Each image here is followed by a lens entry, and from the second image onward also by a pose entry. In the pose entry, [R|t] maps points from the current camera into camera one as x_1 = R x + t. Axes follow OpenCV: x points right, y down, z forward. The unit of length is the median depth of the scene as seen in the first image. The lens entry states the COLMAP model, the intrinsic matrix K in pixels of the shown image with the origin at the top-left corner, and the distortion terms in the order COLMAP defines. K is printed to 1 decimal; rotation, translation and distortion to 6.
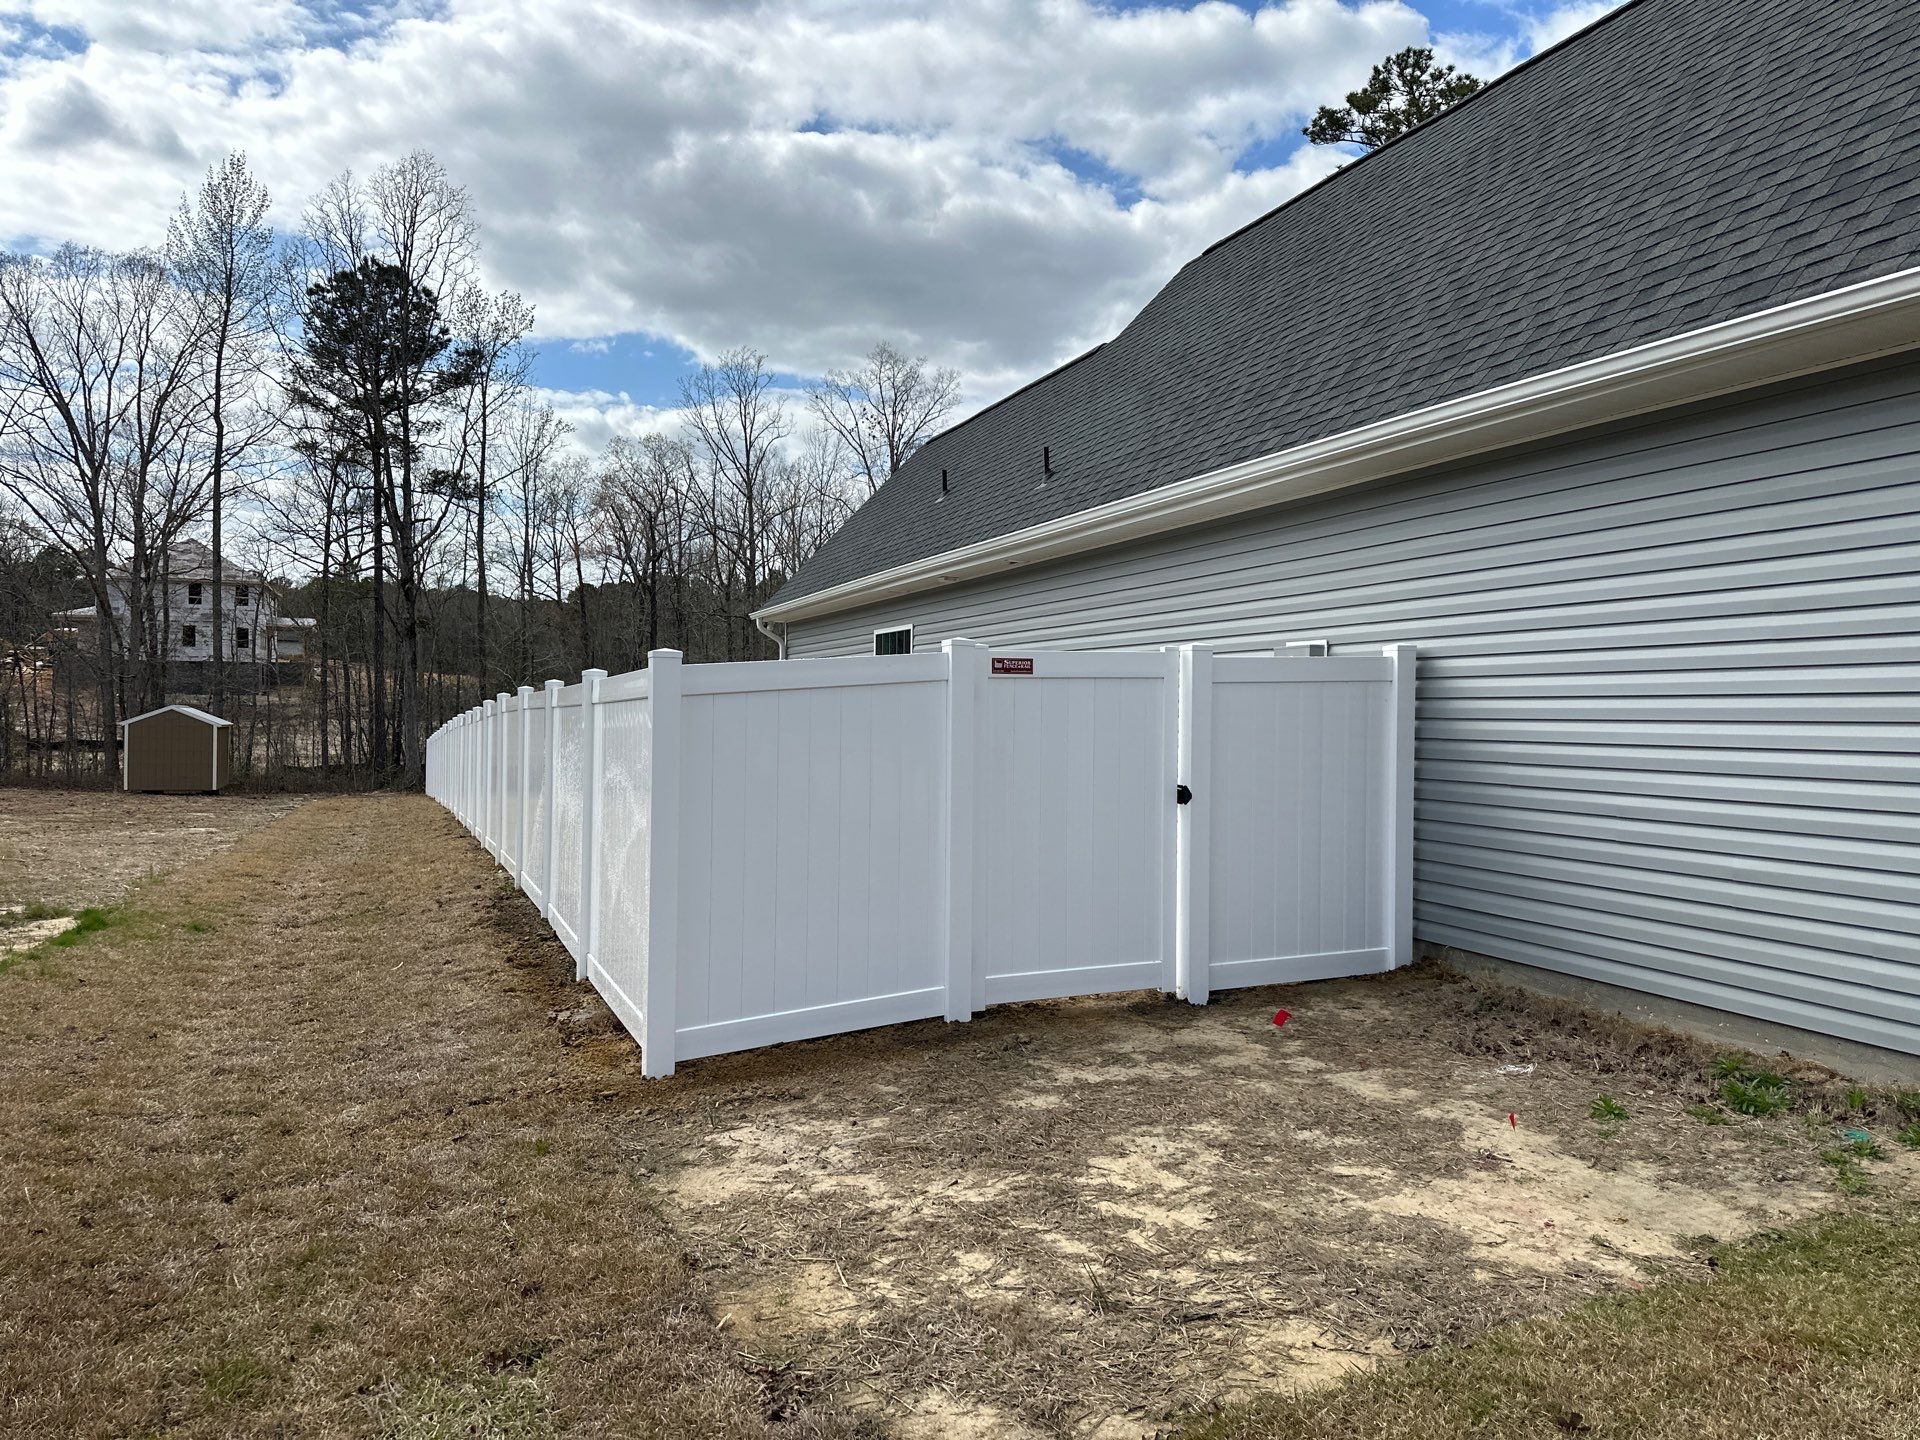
lens RADIAL K [[1344.8, 0, 968.9], [0, 1344.8, 737.8], [0, 0, 1]] dist [0.002457, -0.039365]
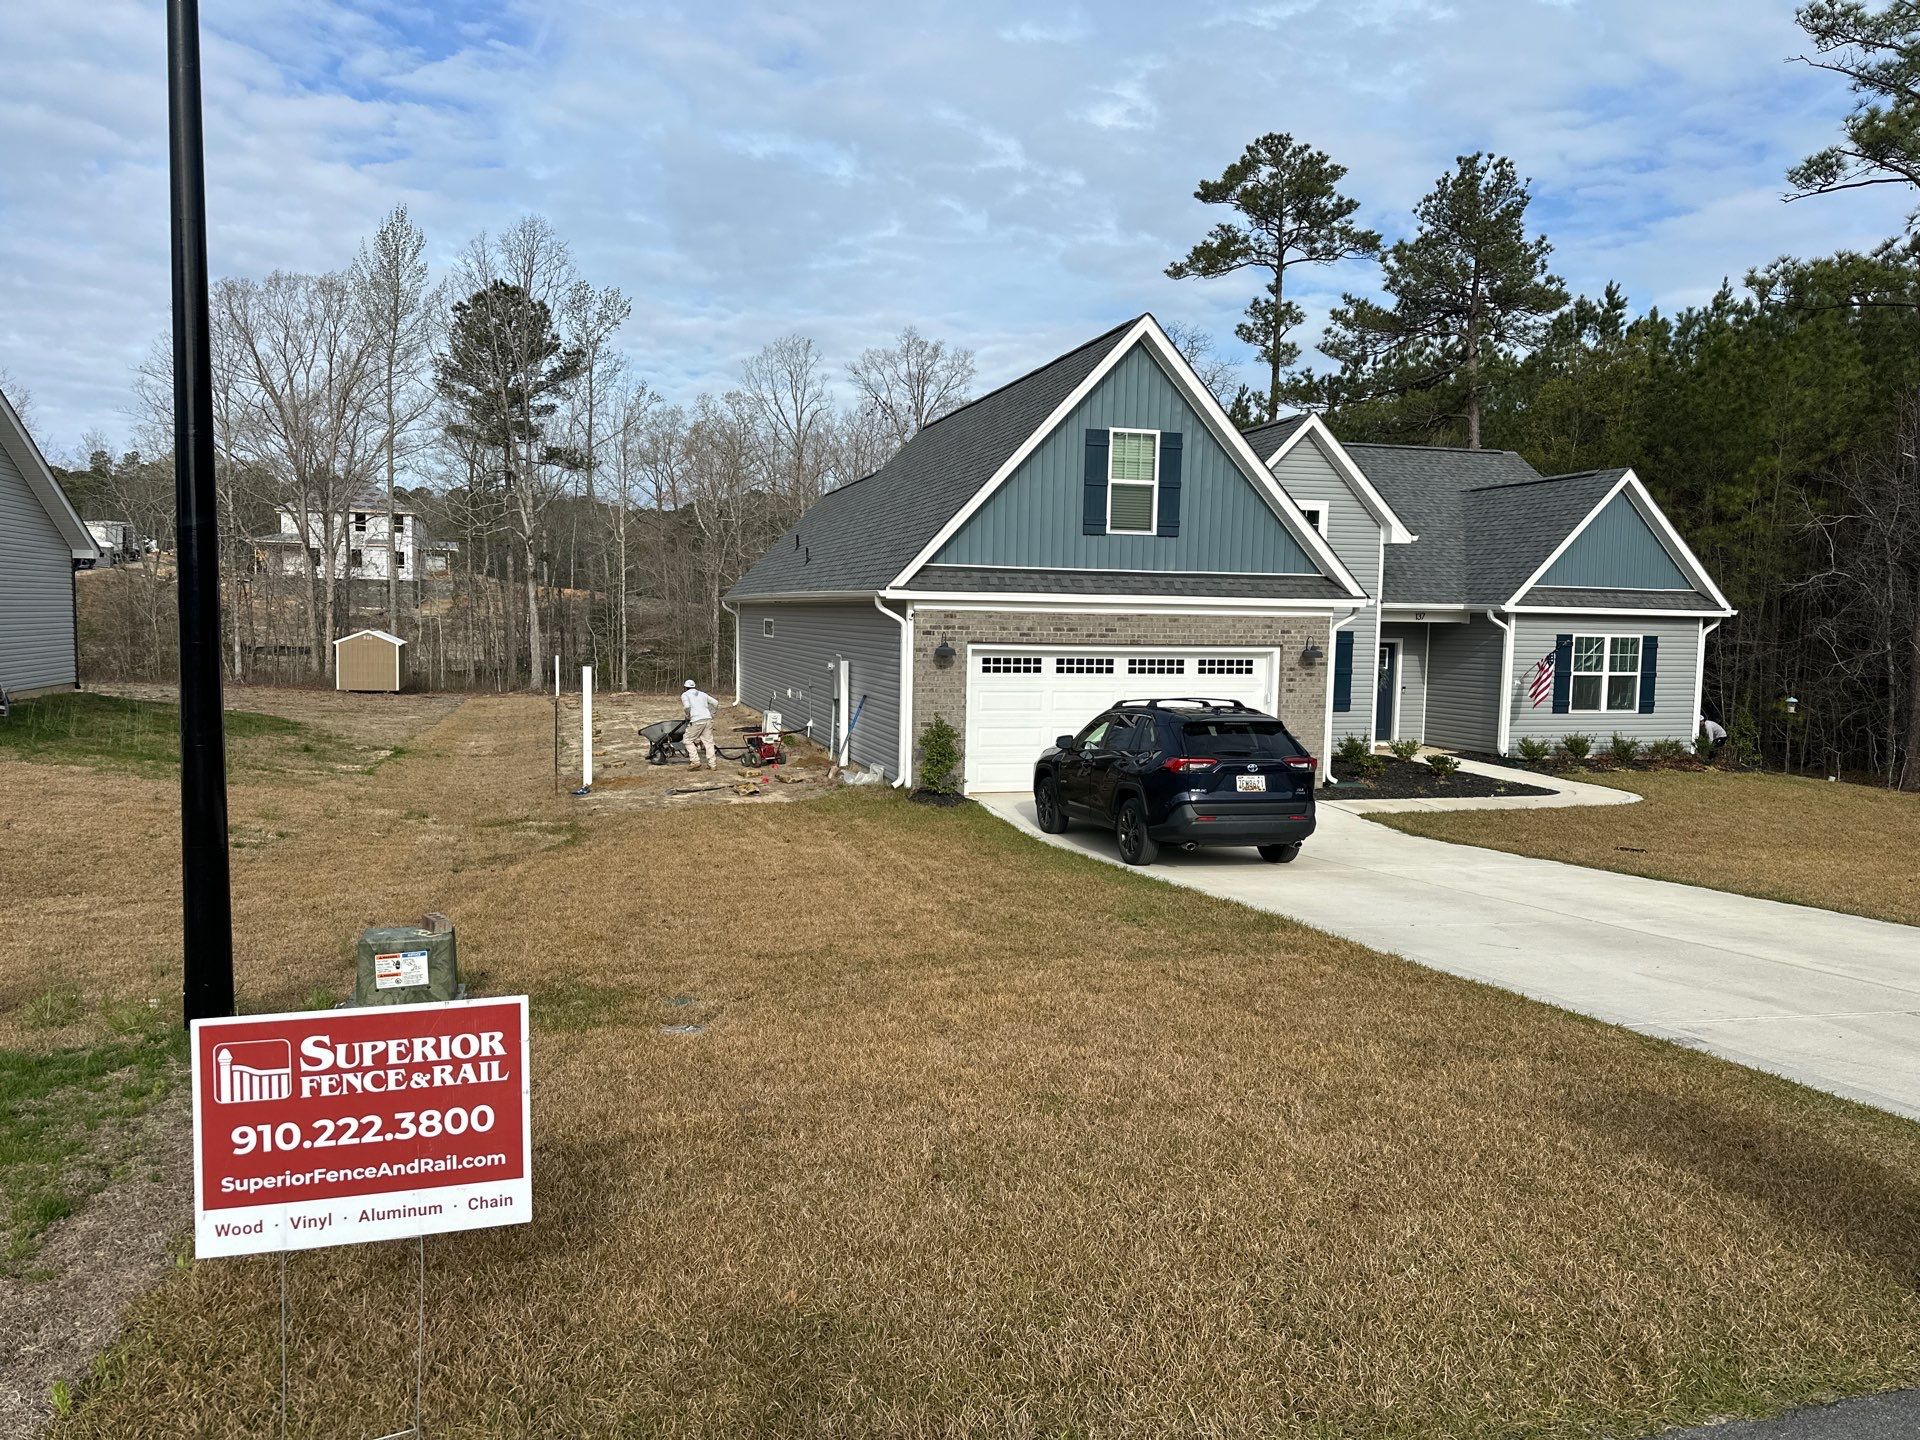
lens RADIAL K [[1344.8, 0, 963.2], [0, 1344.8, 709.7], [0, 0, 1]] dist [0.002457, -0.039365]
pose [[0.995871, 0.016861, -0.089197, 0.122714], [-0.012297, 0.998598, 0.051478, -0.016390], [0.089939, -0.050169, 0.994683, -0.273520]]
